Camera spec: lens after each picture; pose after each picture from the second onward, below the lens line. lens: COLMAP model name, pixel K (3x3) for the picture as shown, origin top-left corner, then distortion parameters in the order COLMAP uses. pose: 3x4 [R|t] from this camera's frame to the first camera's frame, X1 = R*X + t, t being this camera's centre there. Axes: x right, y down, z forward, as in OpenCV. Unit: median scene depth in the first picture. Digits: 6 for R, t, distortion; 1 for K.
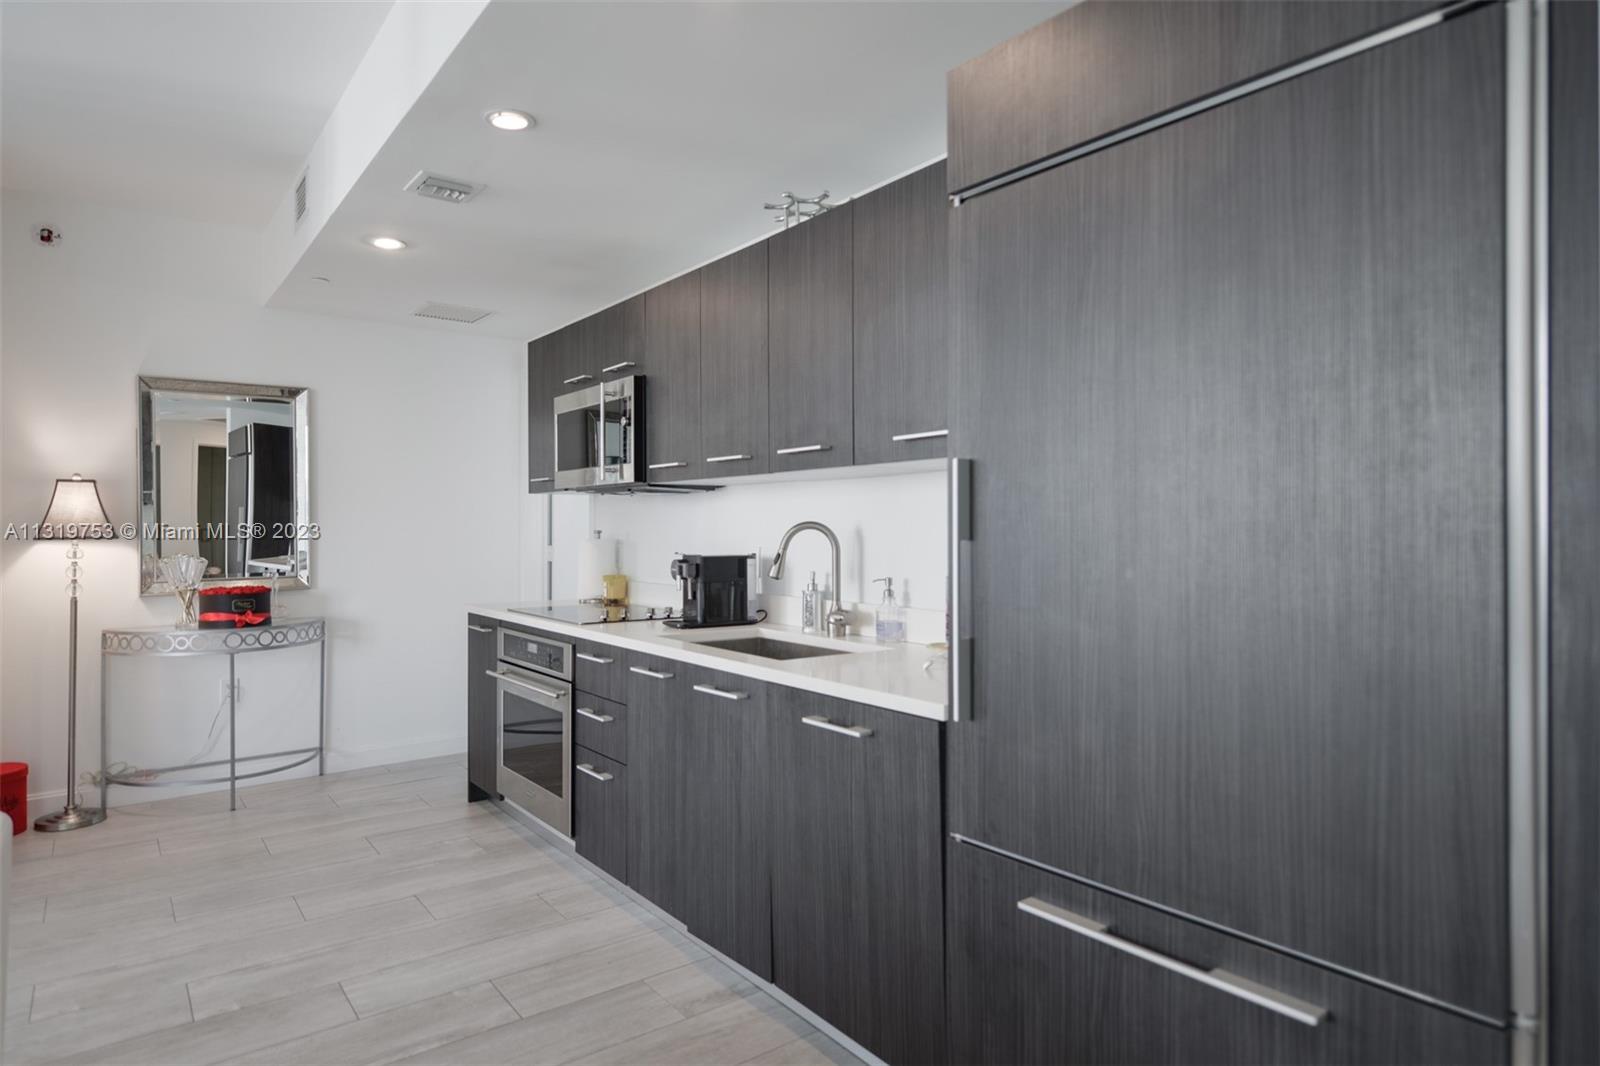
lens RADIAL K [[938.3, 0, 801.8], [0, 938.3, 535.4], [0, 0, 1]] dist [0.022682, -0.000797]
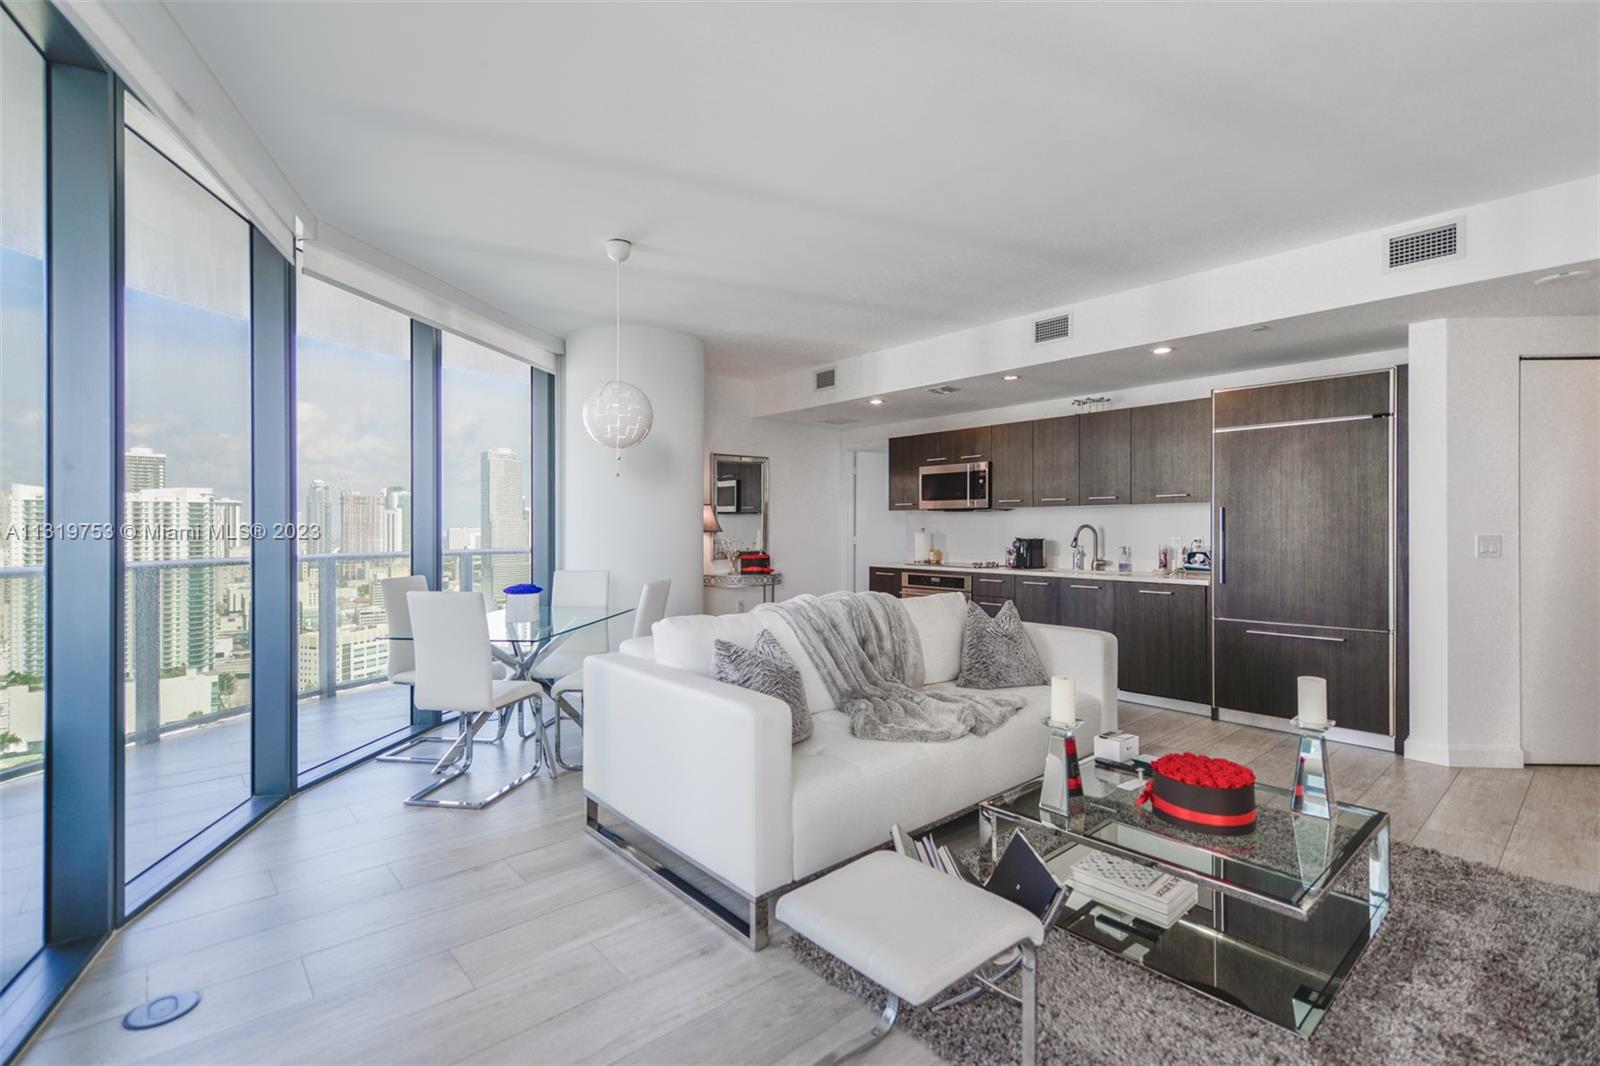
lens RADIAL K [[727.6, 0, 801.9], [0, 727.6, 526.3], [0, 0, 1]] dist [0.026972, 0.000697]
pose [[0.997577, 0.001153, 0.069557, -0.648388], [-0.000505, 0.999956, -0.009334, 0.006252], [-0.069565, 0.009277, 0.997534, -0.661477]]
